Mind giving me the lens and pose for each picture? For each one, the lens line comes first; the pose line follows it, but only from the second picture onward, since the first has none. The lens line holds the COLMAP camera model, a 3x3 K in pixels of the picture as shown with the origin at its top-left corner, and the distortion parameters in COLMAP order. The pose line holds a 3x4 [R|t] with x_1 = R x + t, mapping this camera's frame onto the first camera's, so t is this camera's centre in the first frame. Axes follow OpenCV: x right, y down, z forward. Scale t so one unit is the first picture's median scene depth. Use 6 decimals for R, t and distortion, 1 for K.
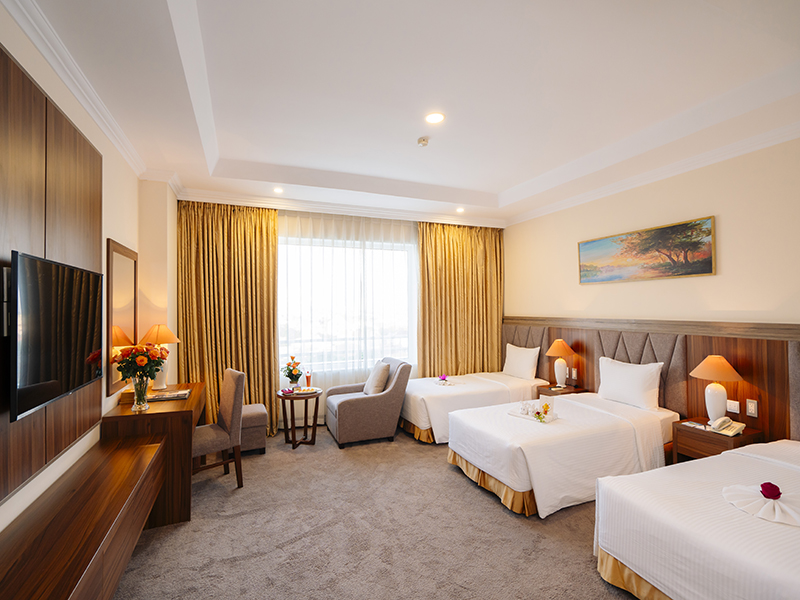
lens RADIAL K [[377.3, 0, 400.0], [0, 377.3, 300.0], [0, 0, 1]] dist [-0.000232, 0.000214]
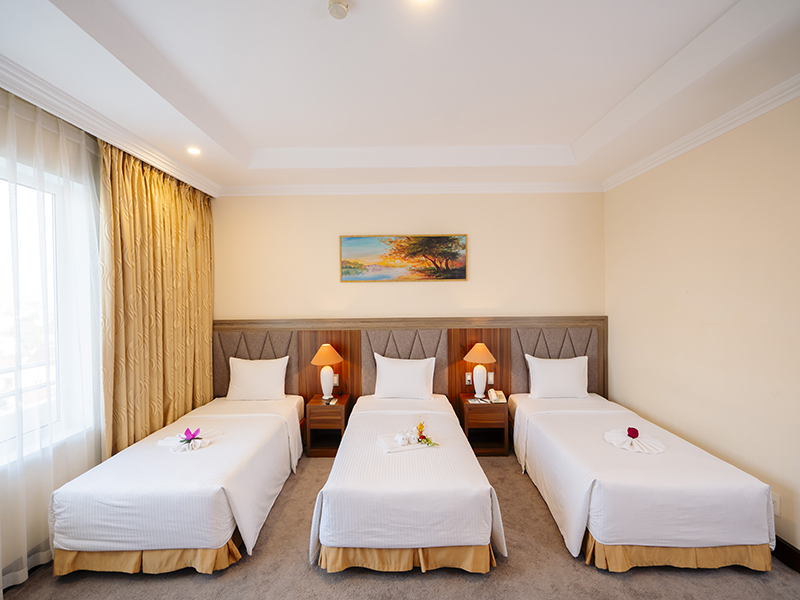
lens RADIAL K [[358.4, 0, 400.0], [0, 358.4, 300.0], [0, 0, 1]] dist [-0.001036, 0.000967]
pose [[0.393770, -0.002474, 0.919206, -0.331994], [-0.008977, 0.999938, 0.006537, -0.005623], [-0.919165, -0.010826, 0.393724, 0.646078]]
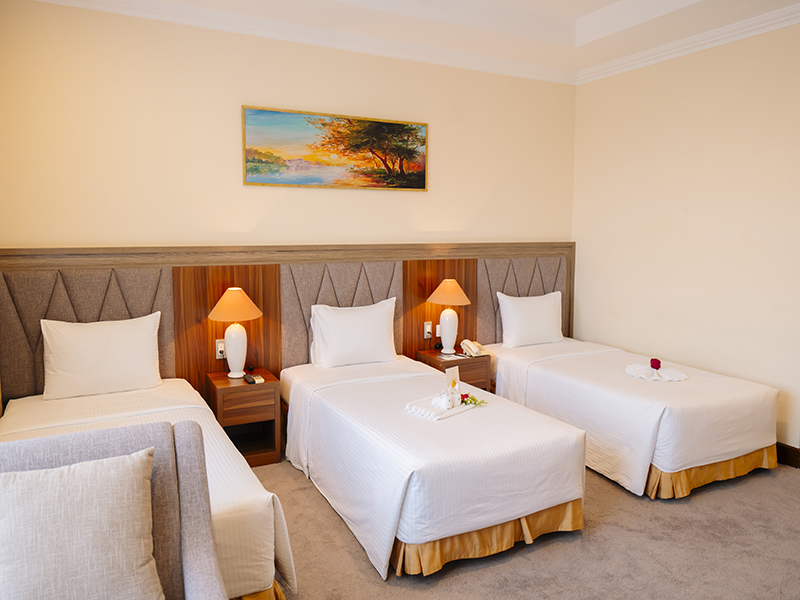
lens RADIAL K [[583.2, 0, 402.8], [0, 583.2, 282.3], [0, 0, 1]] dist [0.012882, -0.003170]
pose [[-0.083374, -0.082662, 0.993084, -0.493382], [-0.018521, 0.996510, 0.081392, 0.032941], [-0.996346, -0.011607, -0.084614, 1.037235]]
